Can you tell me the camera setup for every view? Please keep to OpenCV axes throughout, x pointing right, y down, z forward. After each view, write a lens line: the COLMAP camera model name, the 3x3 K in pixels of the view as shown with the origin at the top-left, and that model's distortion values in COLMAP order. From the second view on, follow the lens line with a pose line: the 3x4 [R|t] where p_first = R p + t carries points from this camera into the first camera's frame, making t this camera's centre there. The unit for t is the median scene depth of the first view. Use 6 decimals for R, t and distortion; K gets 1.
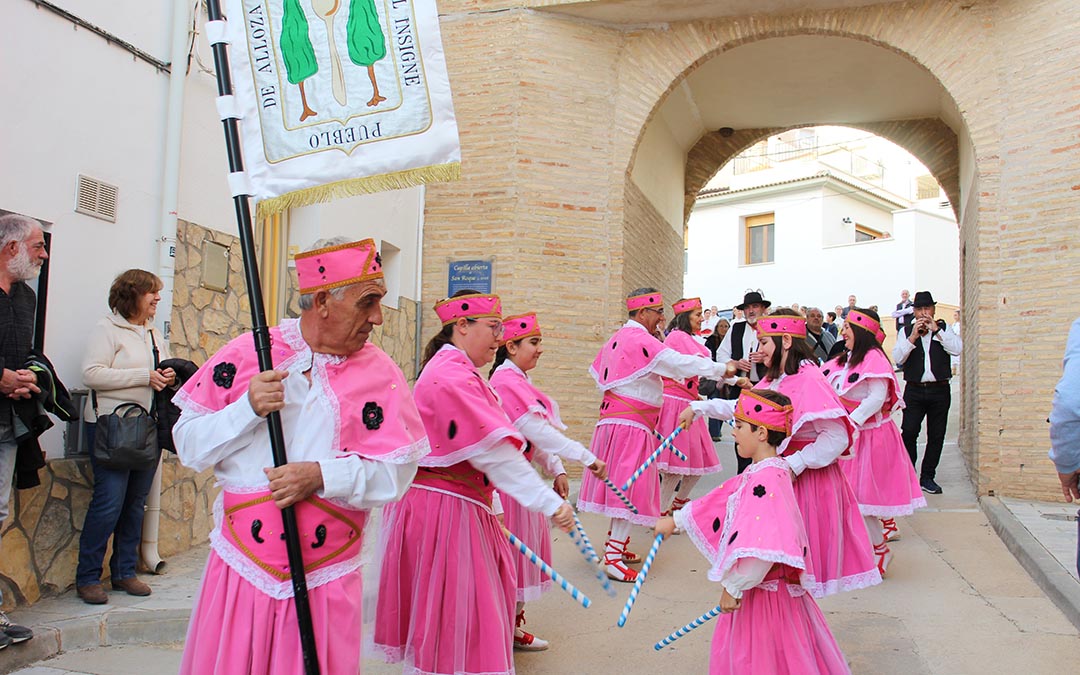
lens RADIAL K [[1098.9, 0, 539.4], [0, 1098.9, 349.6], [0, 0, 1]] dist [-0.113021, 0.207975]
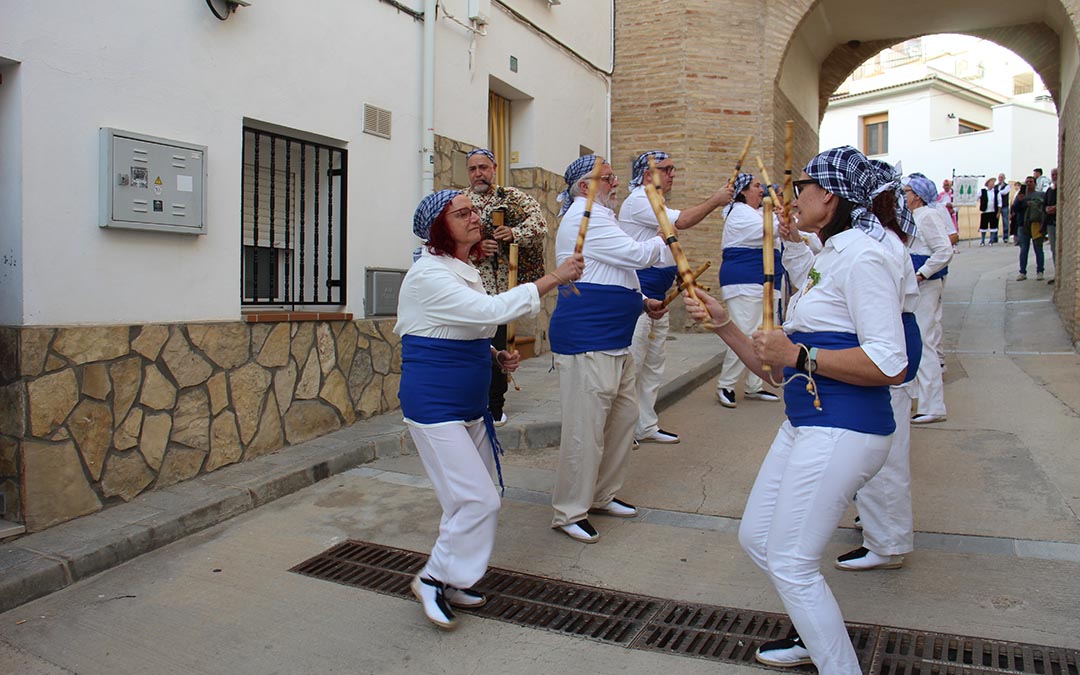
lens RADIAL K [[888.4, 0, 544.8], [0, 888.4, 346.8], [0, 0, 1]] dist [-0.176005, 0.160868]
pose [[0.987131, -0.013592, -0.159336, -0.024450], [0.033344, 0.991976, 0.121953, 0.004961], [0.156400, -0.125697, 0.979663, -0.020584]]
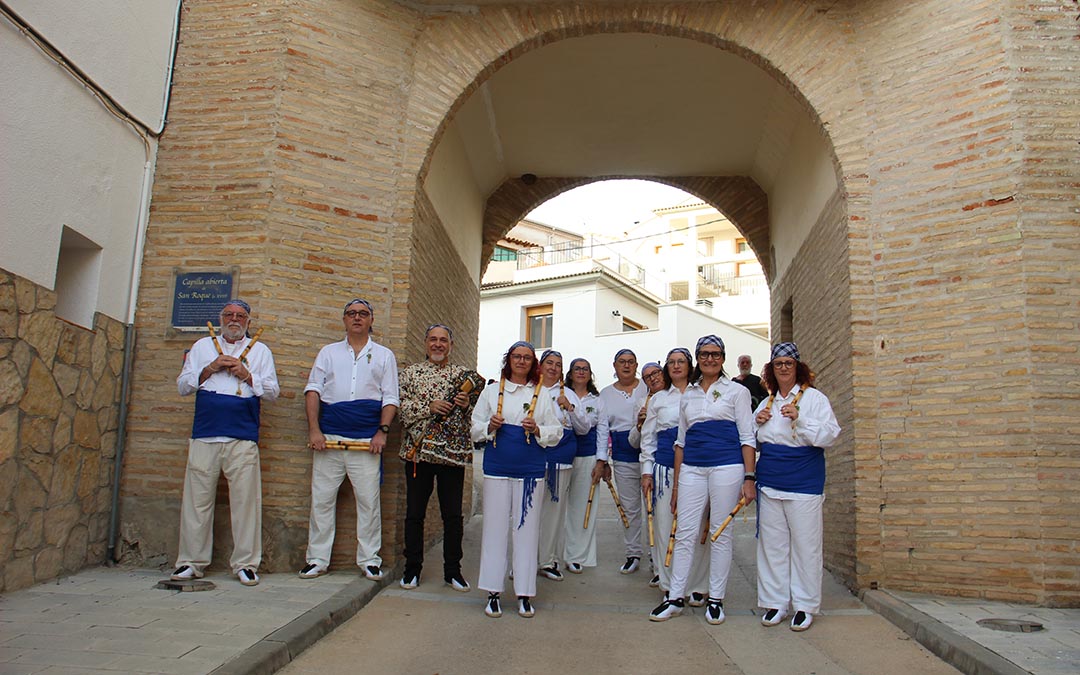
lens RADIAL K [[888.4, 0, 544.8], [0, 888.4, 346.8], [0, 0, 1]] dist [-0.176005, 0.160868]
pose [[0.975149, 0.039249, 0.218047, 0.035309], [-0.017926, 0.994934, -0.098922, 0.022953], [-0.220824, 0.092555, 0.970912, 0.381603]]
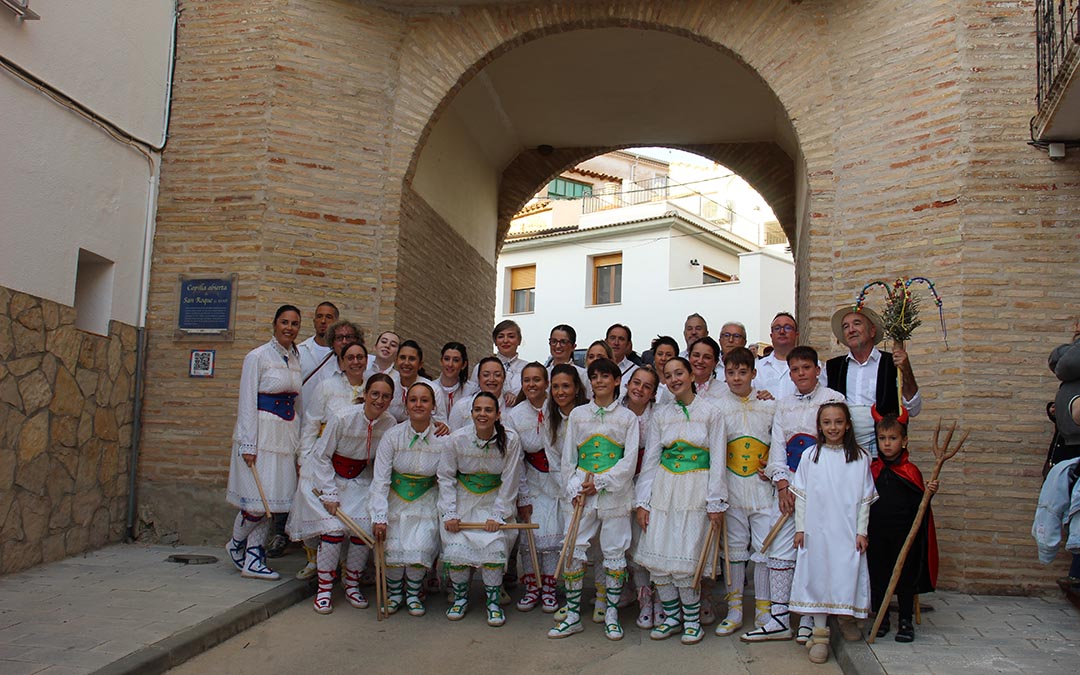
lens RADIAL K [[1067.8, 0, 539.7], [0, 1067.8, 346.4], [0, 0, 1]] dist [-0.118236, 0.187510]
pose [[0.992727, 0.021225, 0.118500, 0.090732], [-0.016428, 0.999011, -0.041313, -0.002305], [-0.119260, 0.039065, 0.992094, 0.188515]]
